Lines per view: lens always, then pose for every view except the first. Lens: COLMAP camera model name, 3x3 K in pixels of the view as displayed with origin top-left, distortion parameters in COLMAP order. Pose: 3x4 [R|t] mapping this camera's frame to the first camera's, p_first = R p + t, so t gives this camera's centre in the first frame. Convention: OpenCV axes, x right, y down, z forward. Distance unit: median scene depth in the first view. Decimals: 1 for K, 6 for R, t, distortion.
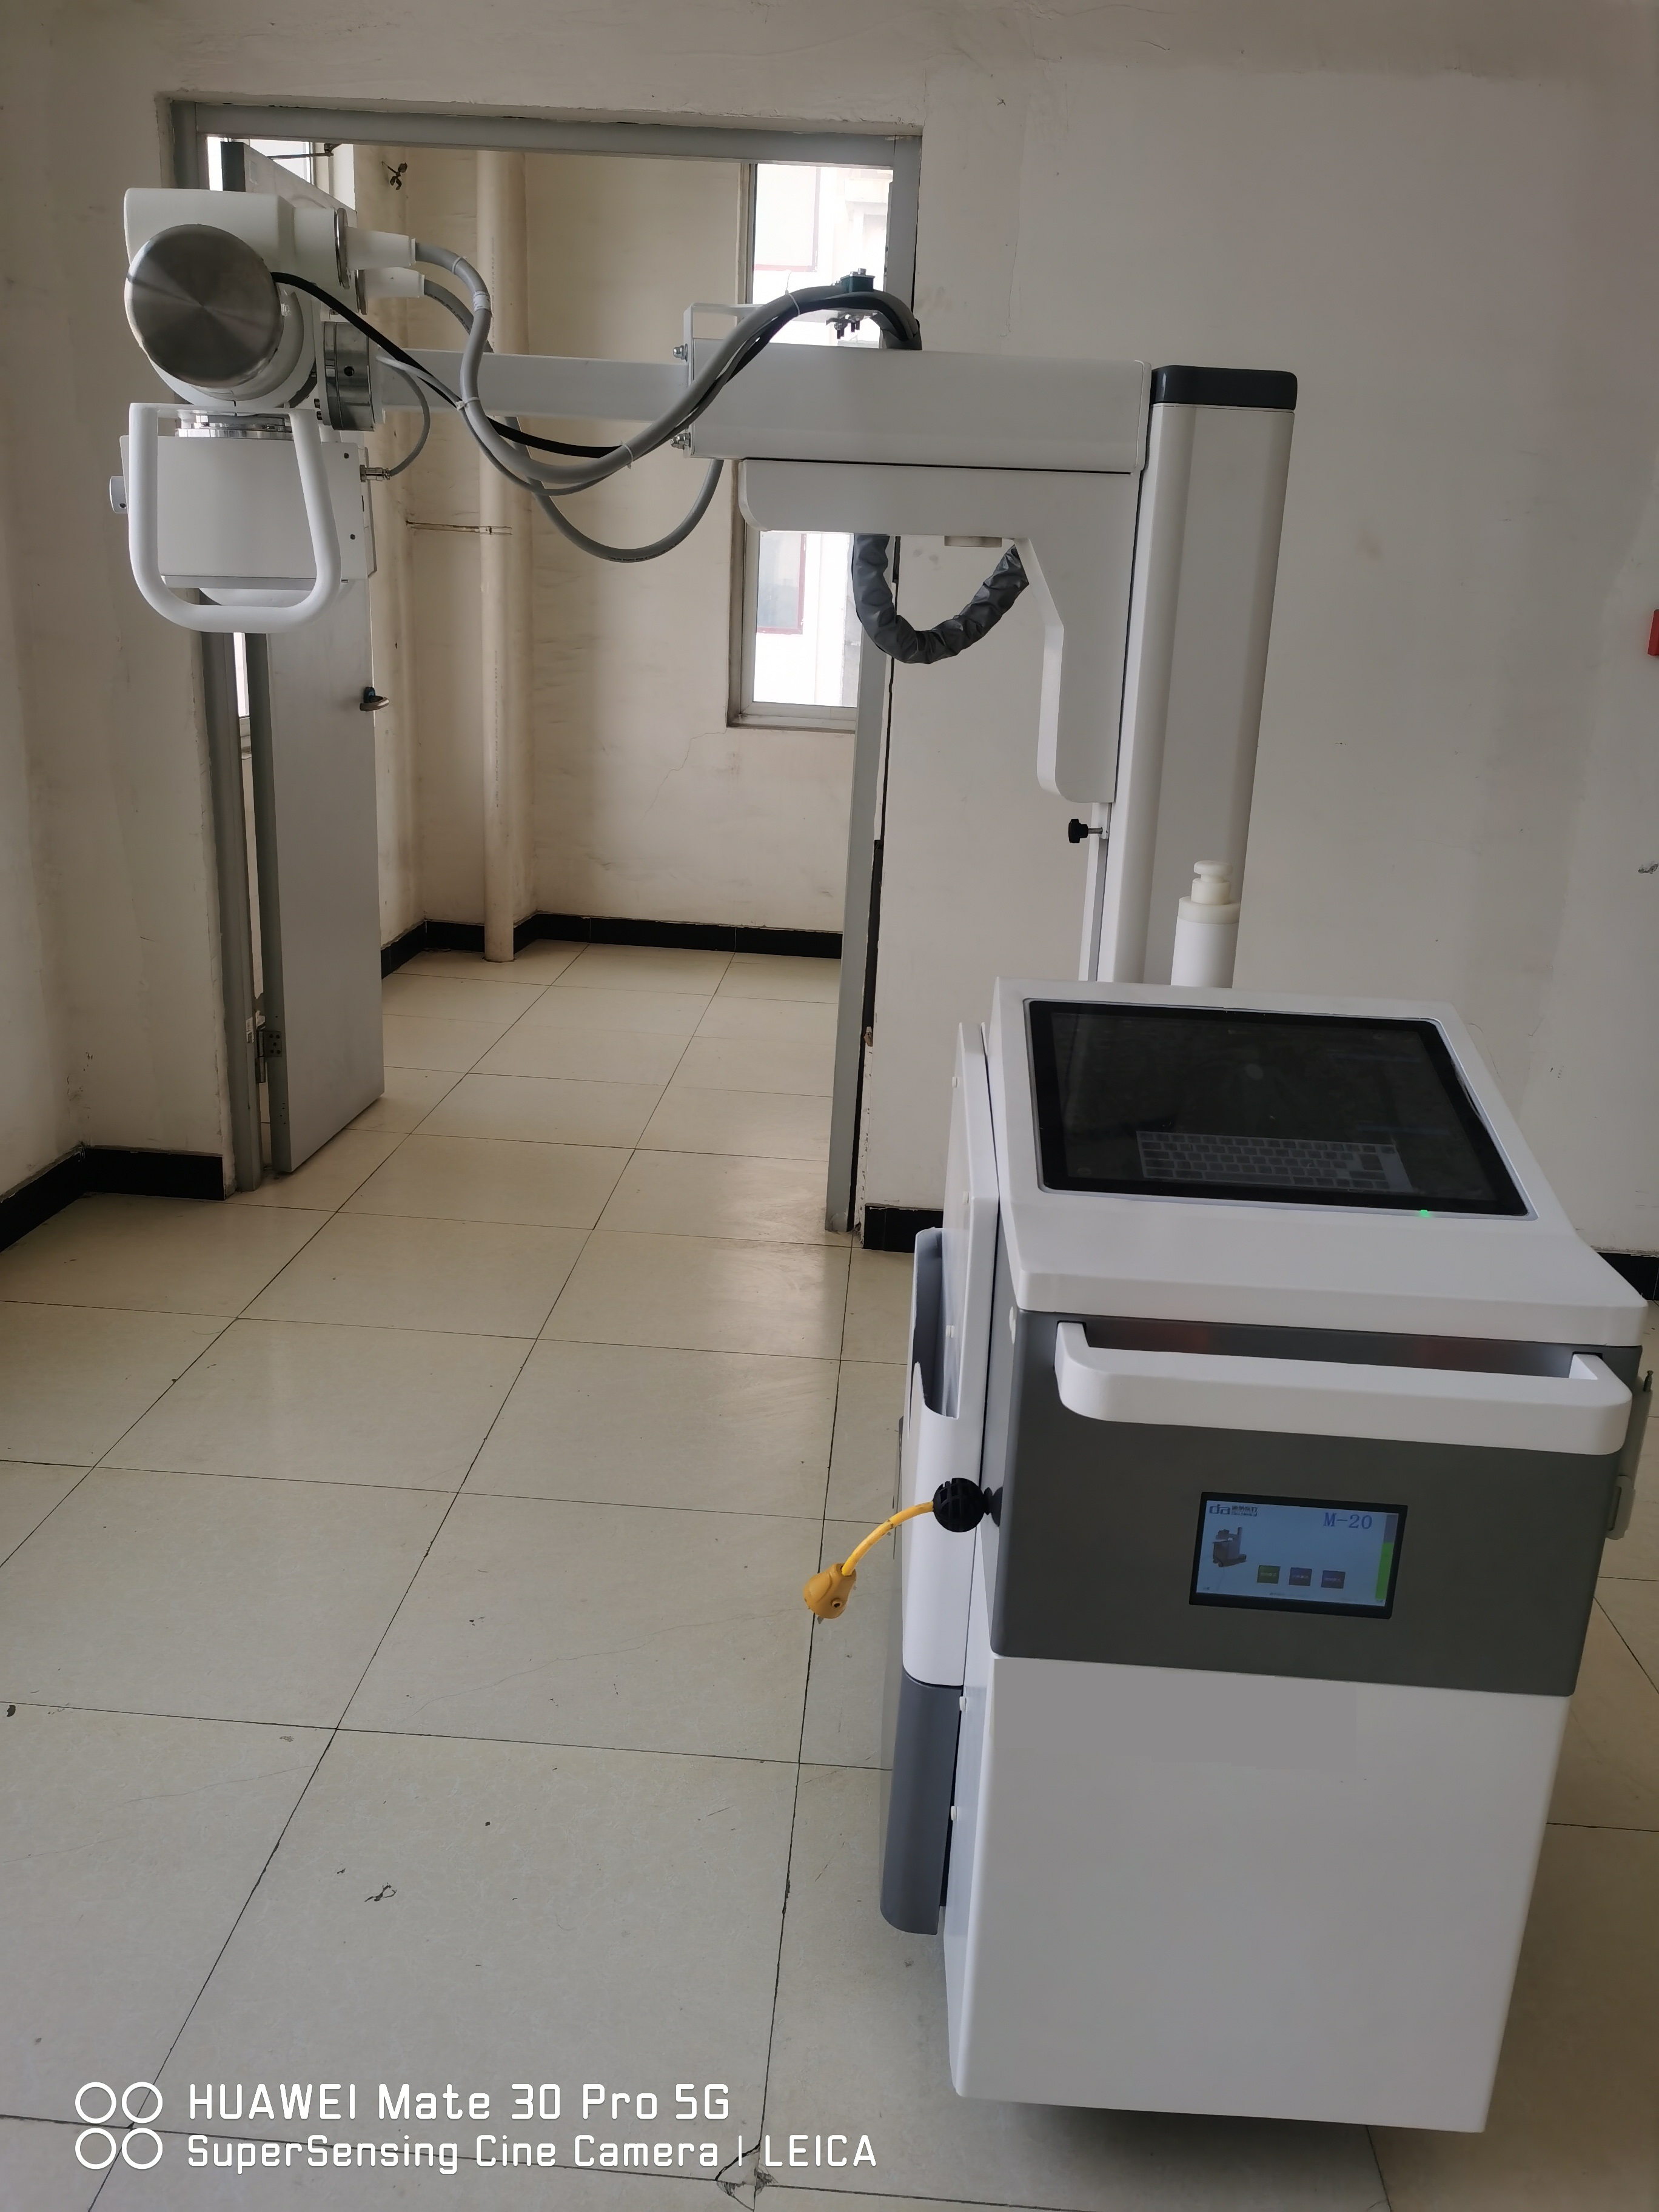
lens RADIAL K [[1702.2, 0, 829.5], [0, 1702.2, 1106.0], [0, 0, 1]] dist [0.054842, -0.058350]
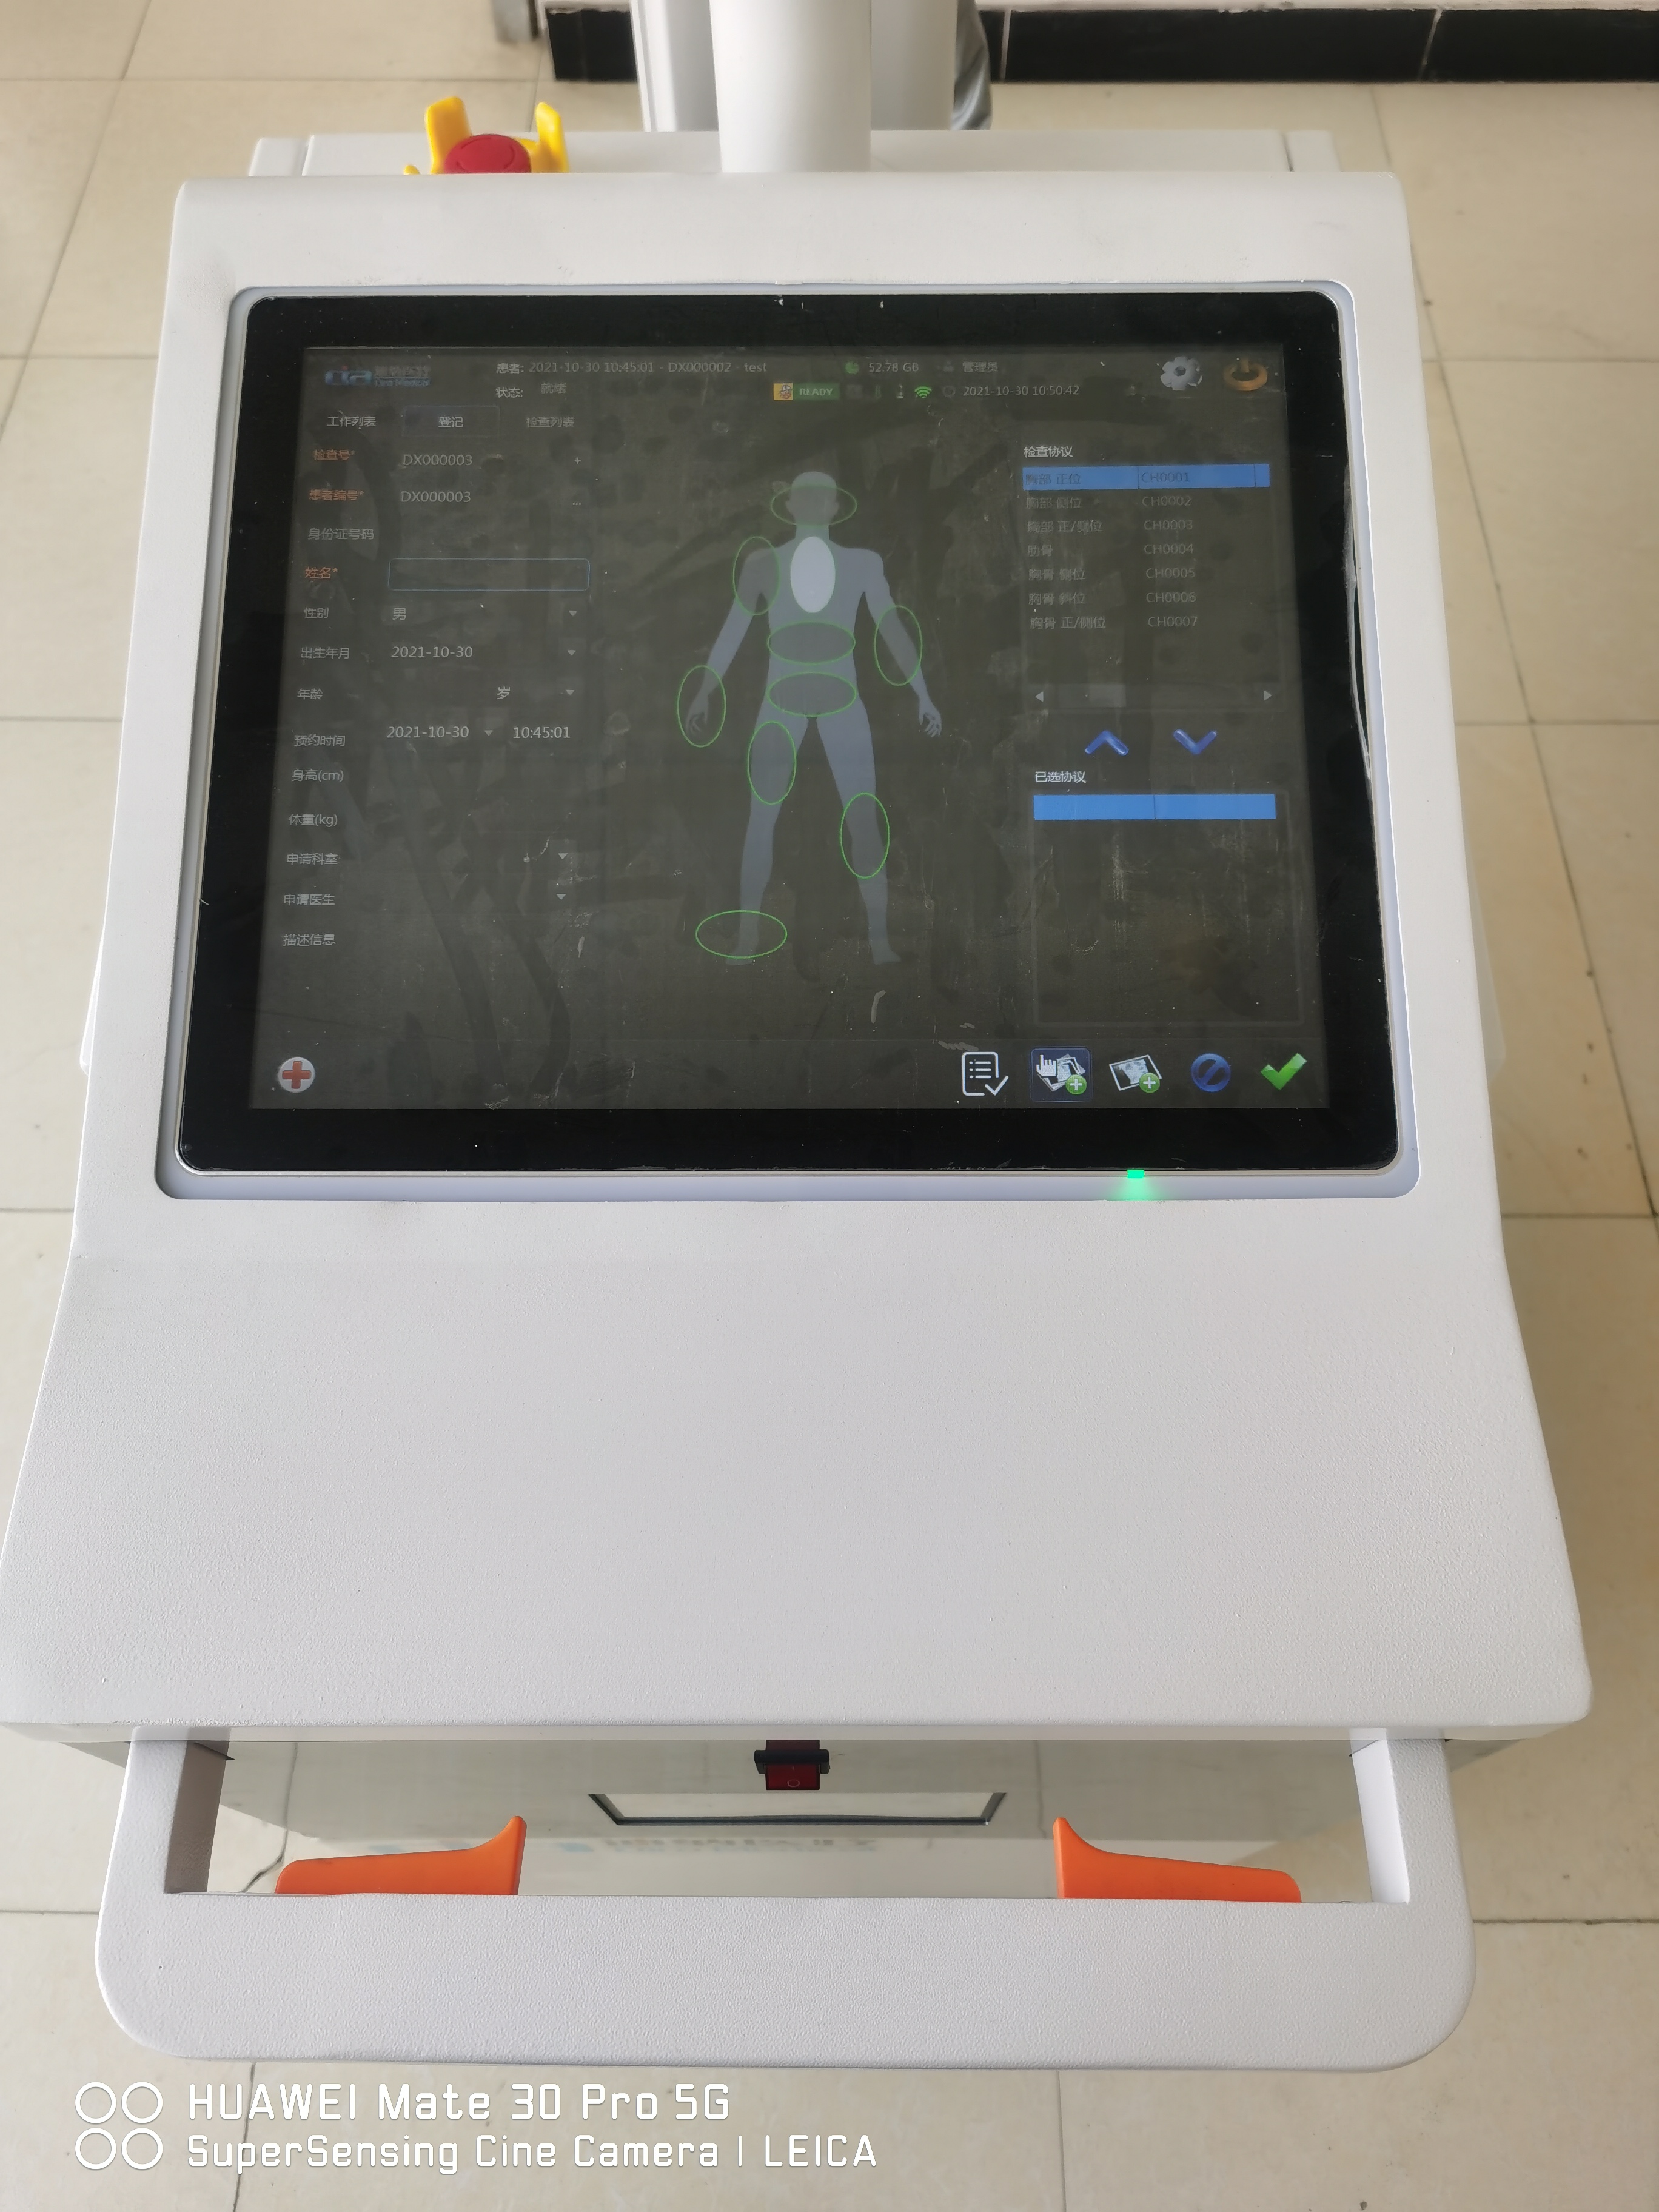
lens RADIAL K [[1702.2, 0, 829.5], [0, 1702.2, 1106.0], [0, 0, 1]] dist [0.054842, -0.058350]
pose [[0.997499, -0.068860, -0.015959, 0.249332], [0.060470, 0.714400, 0.697119, -0.201308], [-0.036602, -0.696341, 0.716777, 0.641988]]
